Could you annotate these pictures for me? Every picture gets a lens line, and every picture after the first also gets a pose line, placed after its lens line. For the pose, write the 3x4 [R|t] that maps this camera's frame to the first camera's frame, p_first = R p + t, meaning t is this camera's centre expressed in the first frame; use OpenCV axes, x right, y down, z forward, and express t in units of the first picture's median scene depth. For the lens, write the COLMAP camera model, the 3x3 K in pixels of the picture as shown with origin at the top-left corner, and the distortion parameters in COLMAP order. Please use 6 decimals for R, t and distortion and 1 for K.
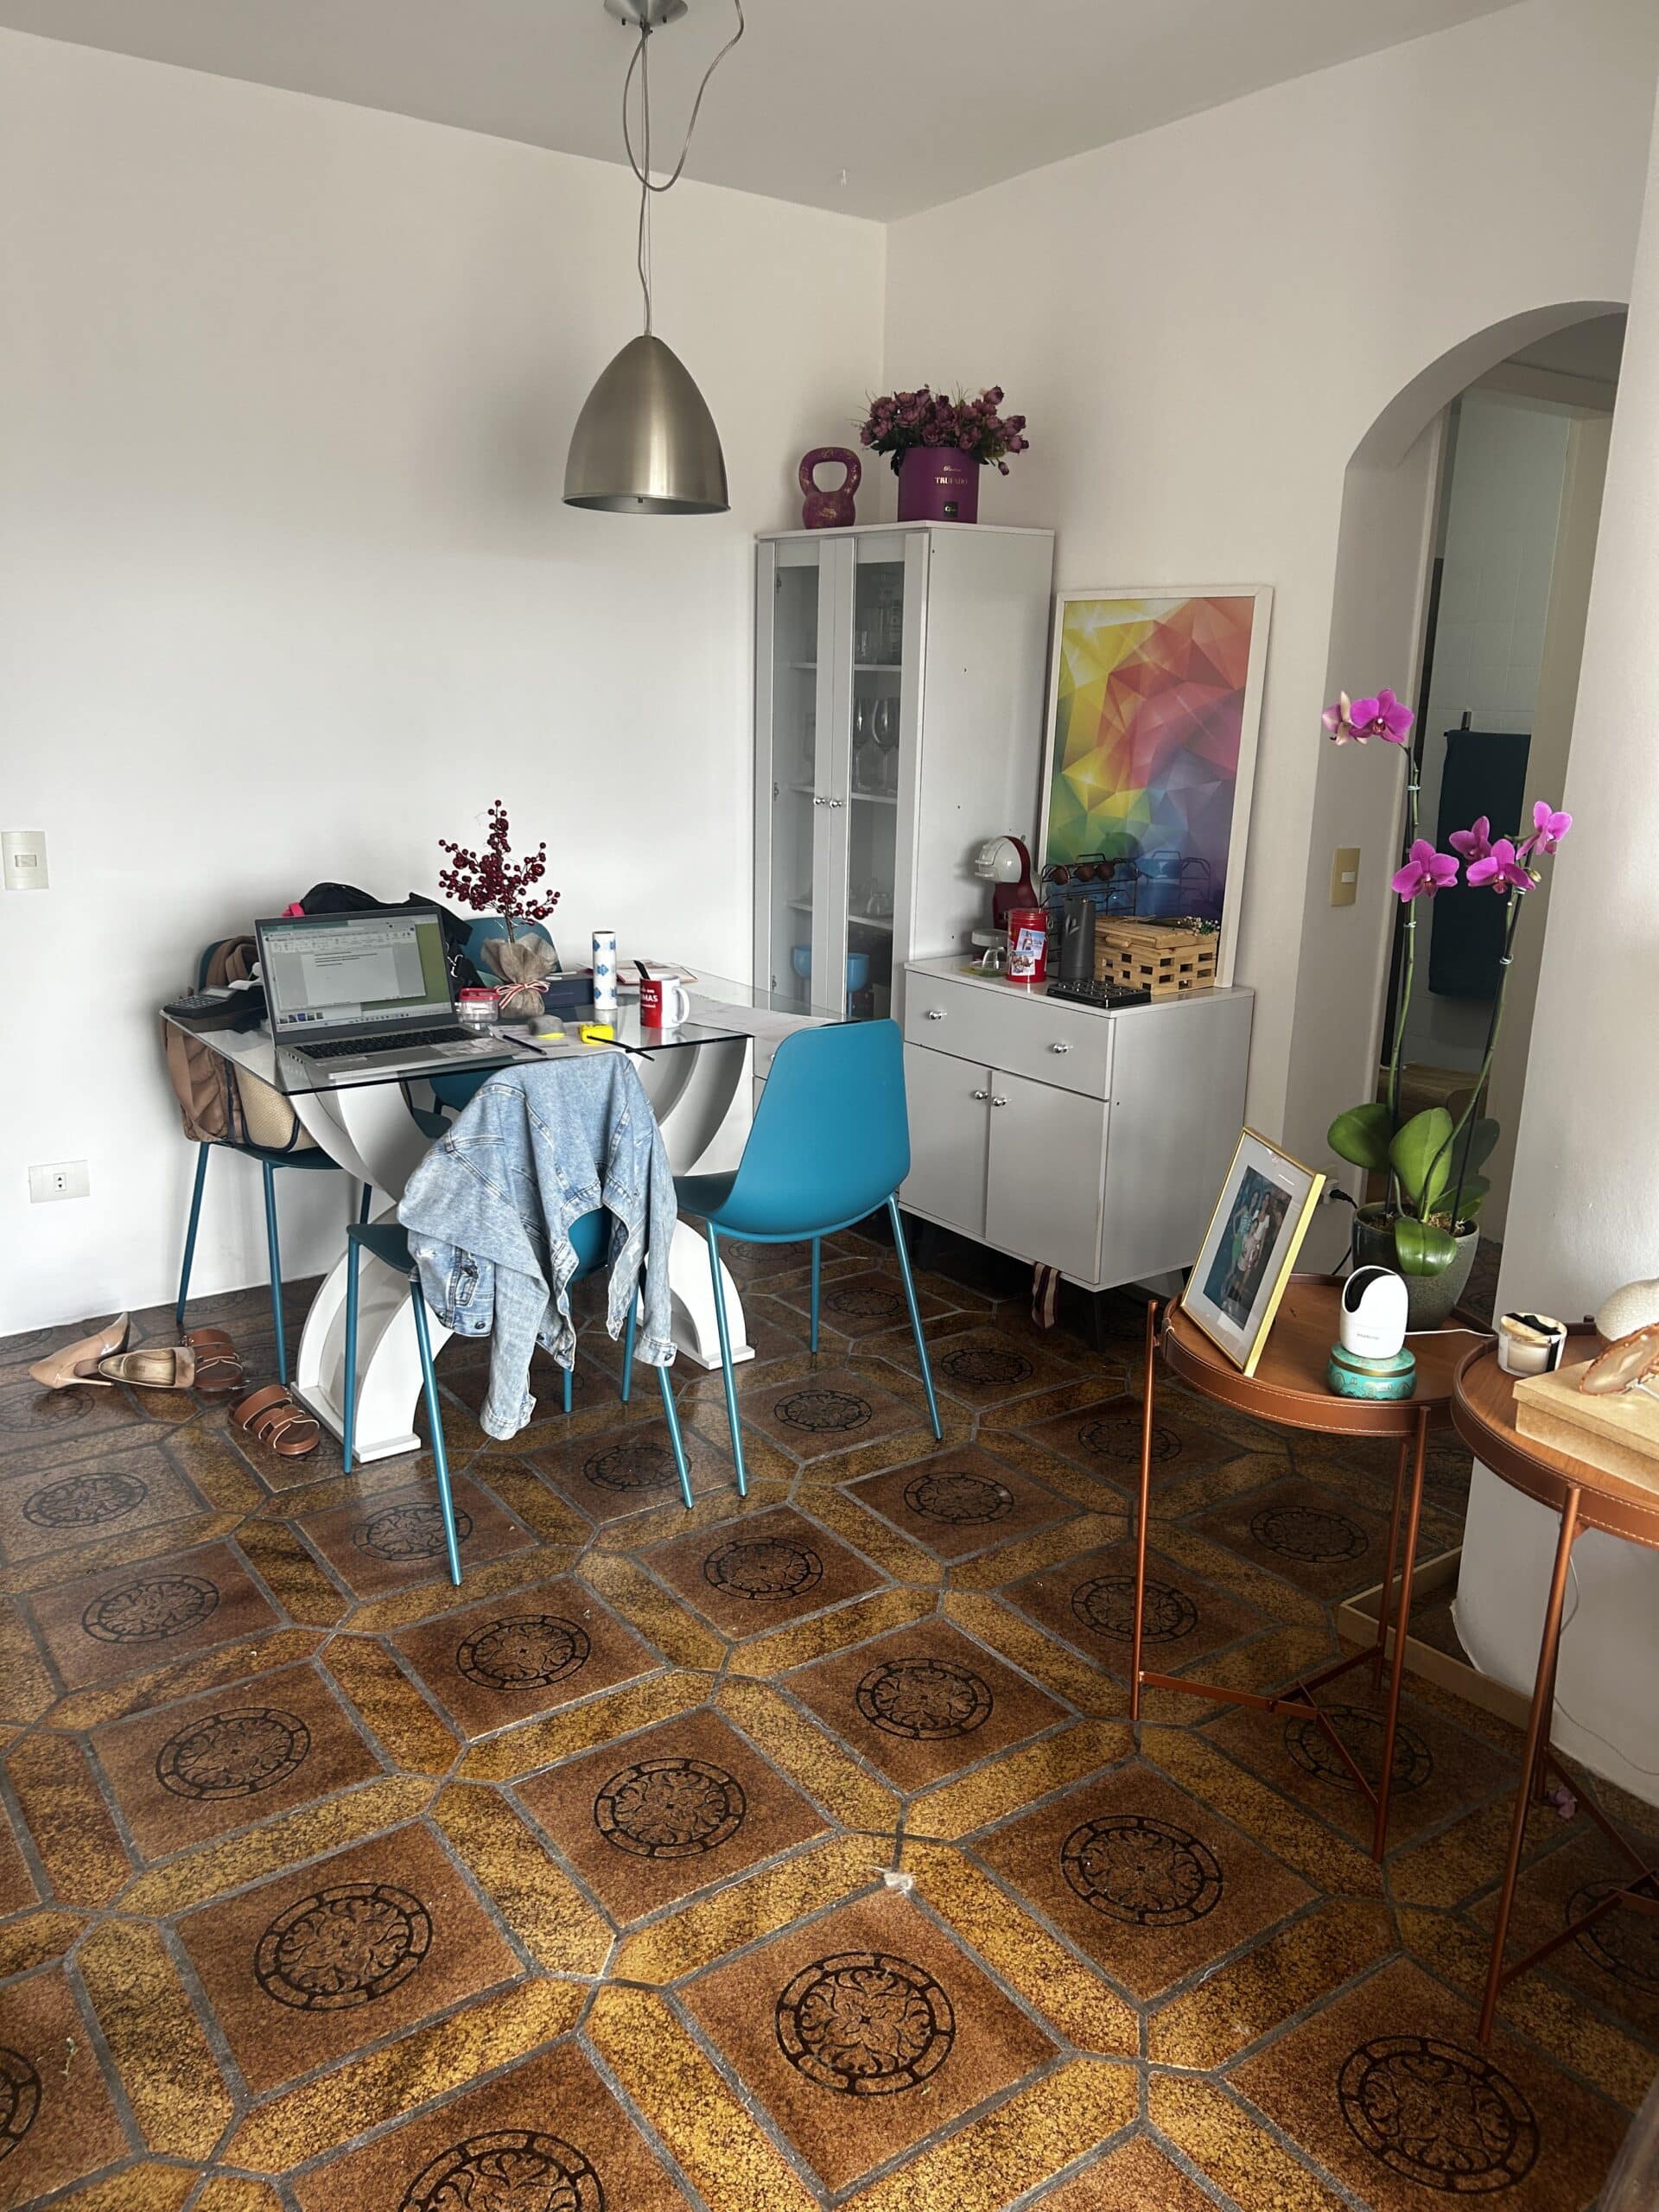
lens RADIAL K [[1668.8, 0, 823.3], [0, 1668.8, 1085.9], [0, 0, 1]] dist [0.087493, -0.103299]
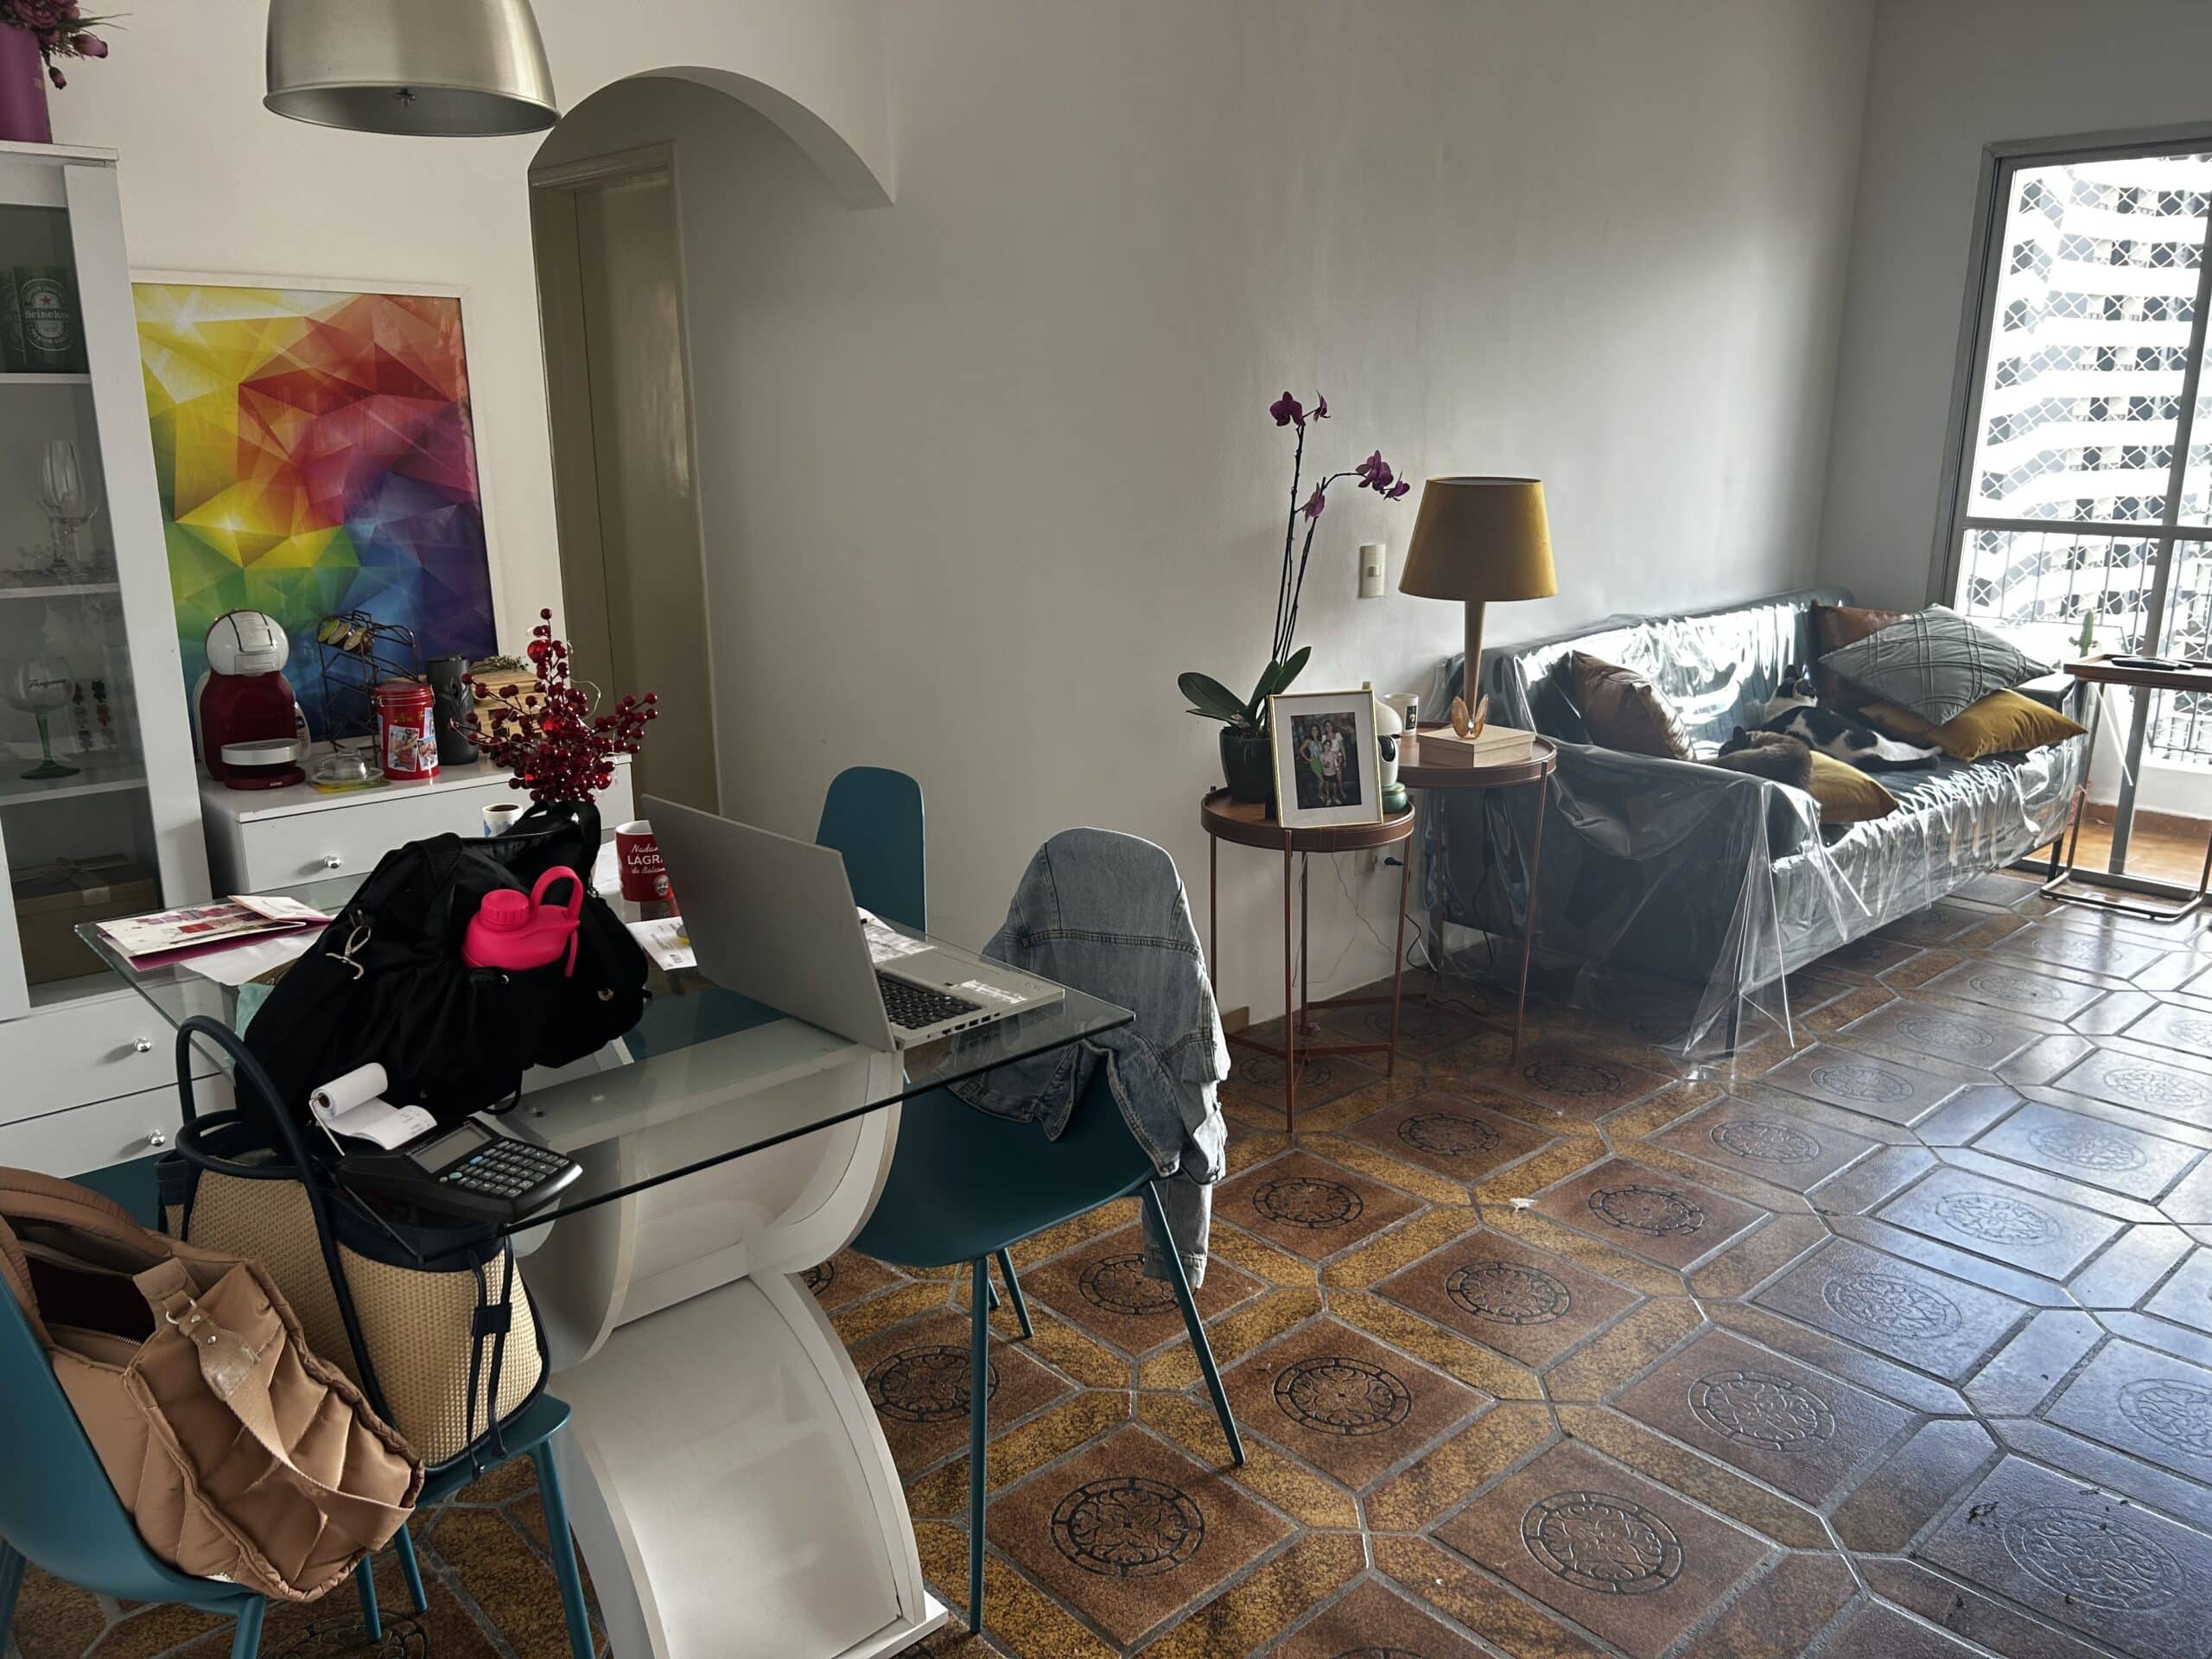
lens RADIAL K [[1646.8, 0, 1106.0], [0, 1646.8, 829.5], [0, 0, 1]] dist [-0.000739, -0.001307]
pose [[-0.124247, -0.265788, 0.955991, -0.767019], [0.240959, 0.926535, 0.288915, -0.214074], [-0.962549, 0.266252, -0.051076, 0.852468]]
